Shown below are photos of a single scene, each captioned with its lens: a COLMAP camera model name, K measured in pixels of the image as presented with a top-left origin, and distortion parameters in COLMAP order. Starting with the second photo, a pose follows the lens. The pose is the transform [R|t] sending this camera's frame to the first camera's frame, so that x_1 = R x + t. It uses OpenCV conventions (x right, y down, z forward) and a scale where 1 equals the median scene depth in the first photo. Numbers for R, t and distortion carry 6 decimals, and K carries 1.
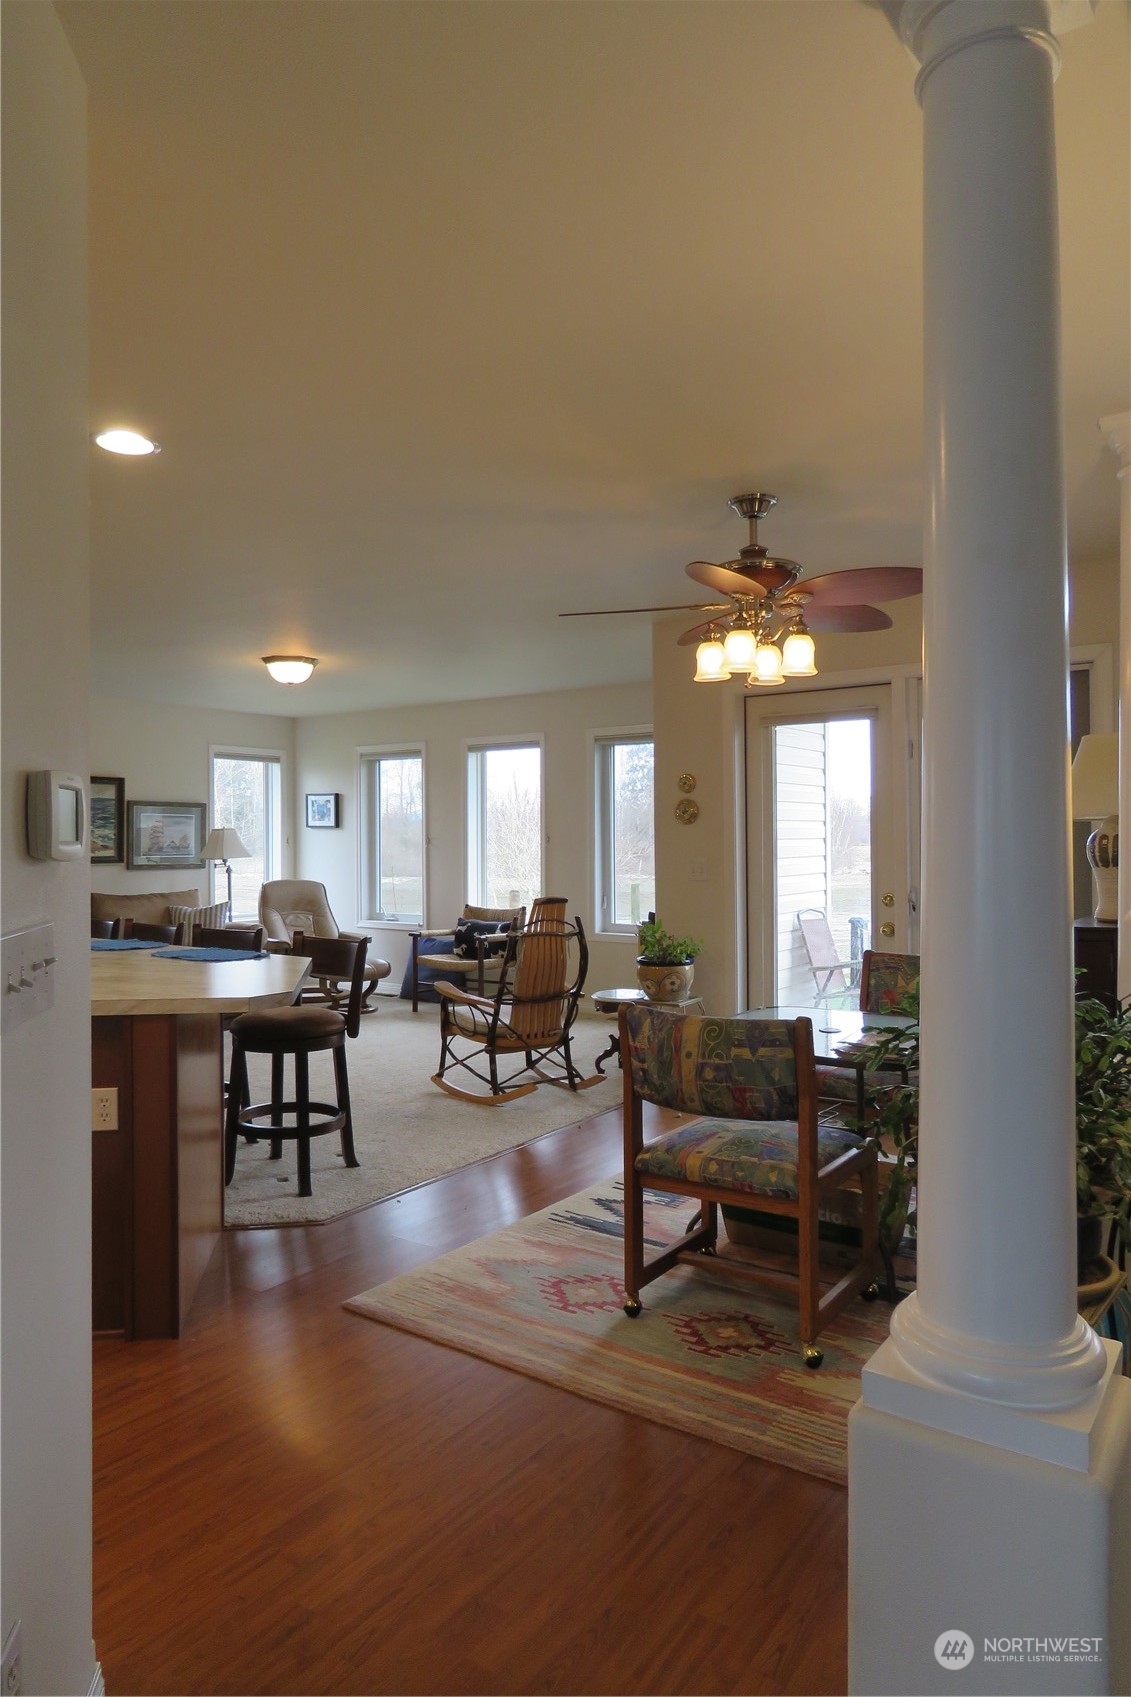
lens RADIAL K [[1079.4, 0, 564.5], [0, 1079.4, 847.7], [0, 0, 1]] dist [0.007911, -0.001269]
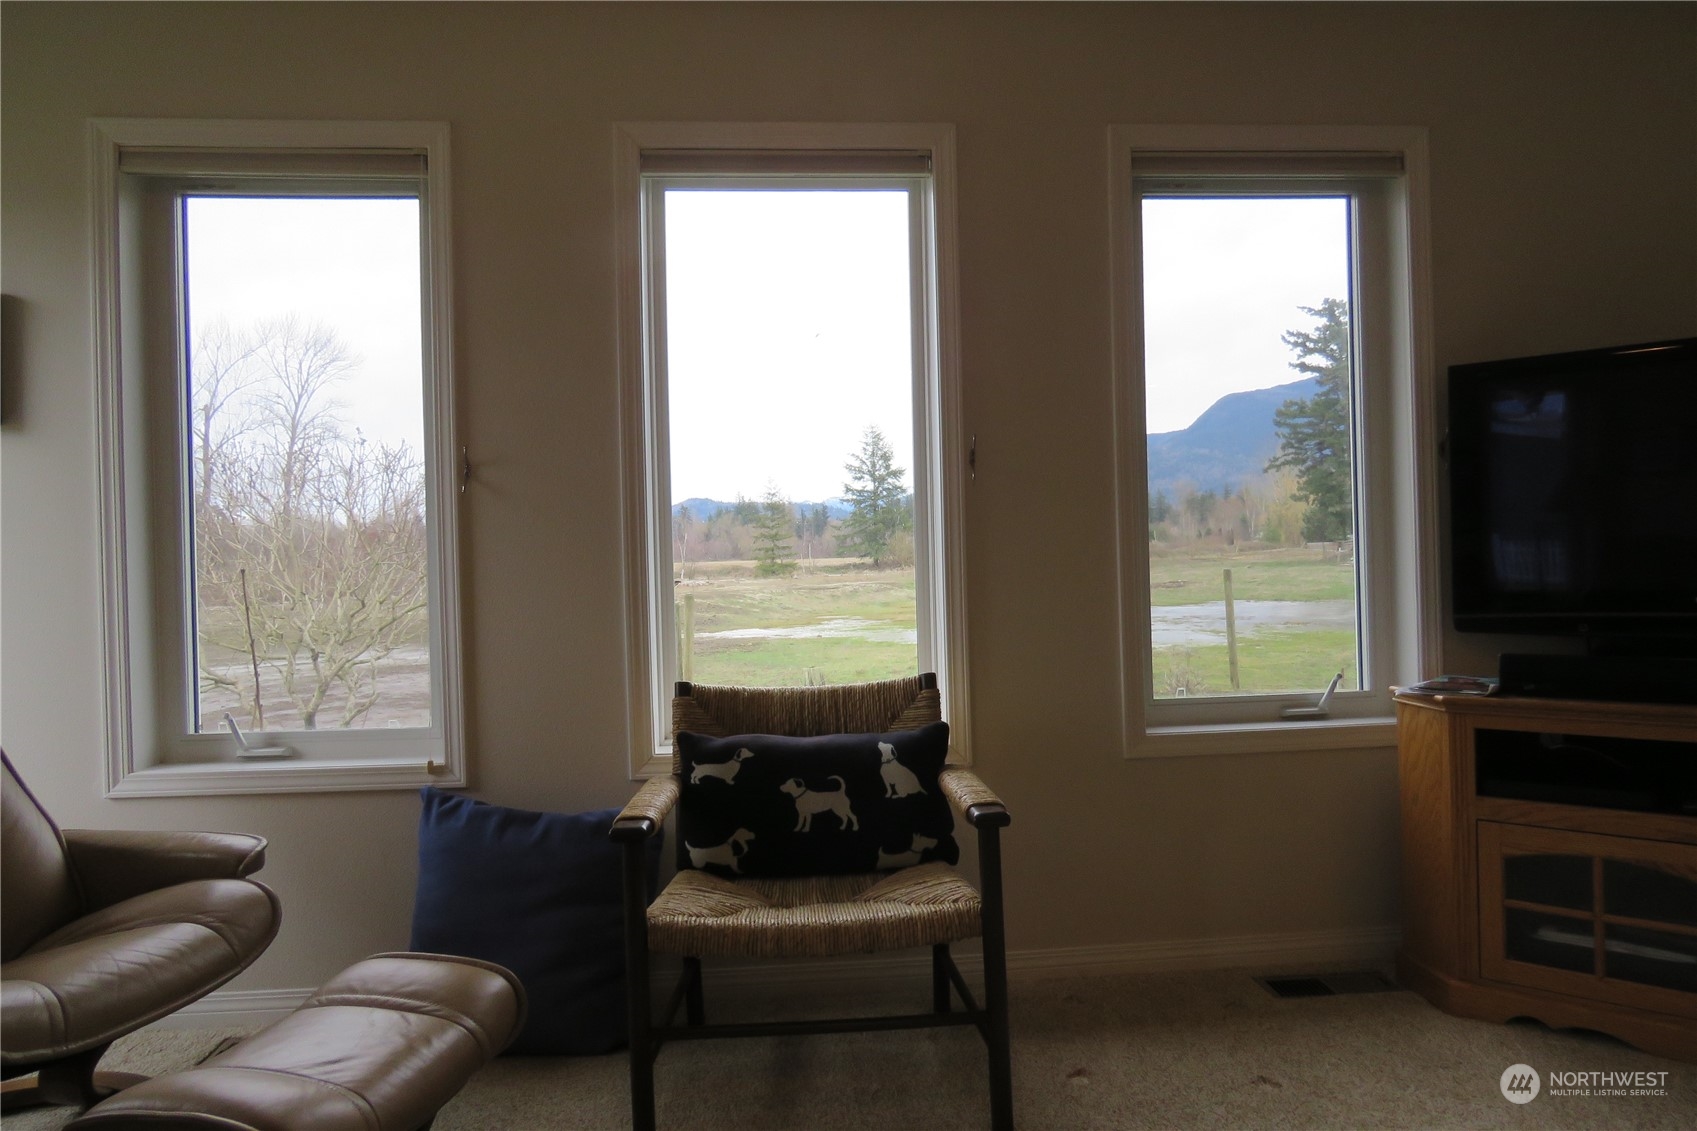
lens RADIAL K [[1079.4, 0, 852.4], [0, 1079.4, 560.8], [0, 0, 1]] dist [0.007911, -0.001269]
pose [[0.788465, -0.021743, 0.614695, -0.221164], [0.024648, 0.999689, 0.003745, 0.019101], [-0.614585, 0.012198, 0.788756, 0.706264]]
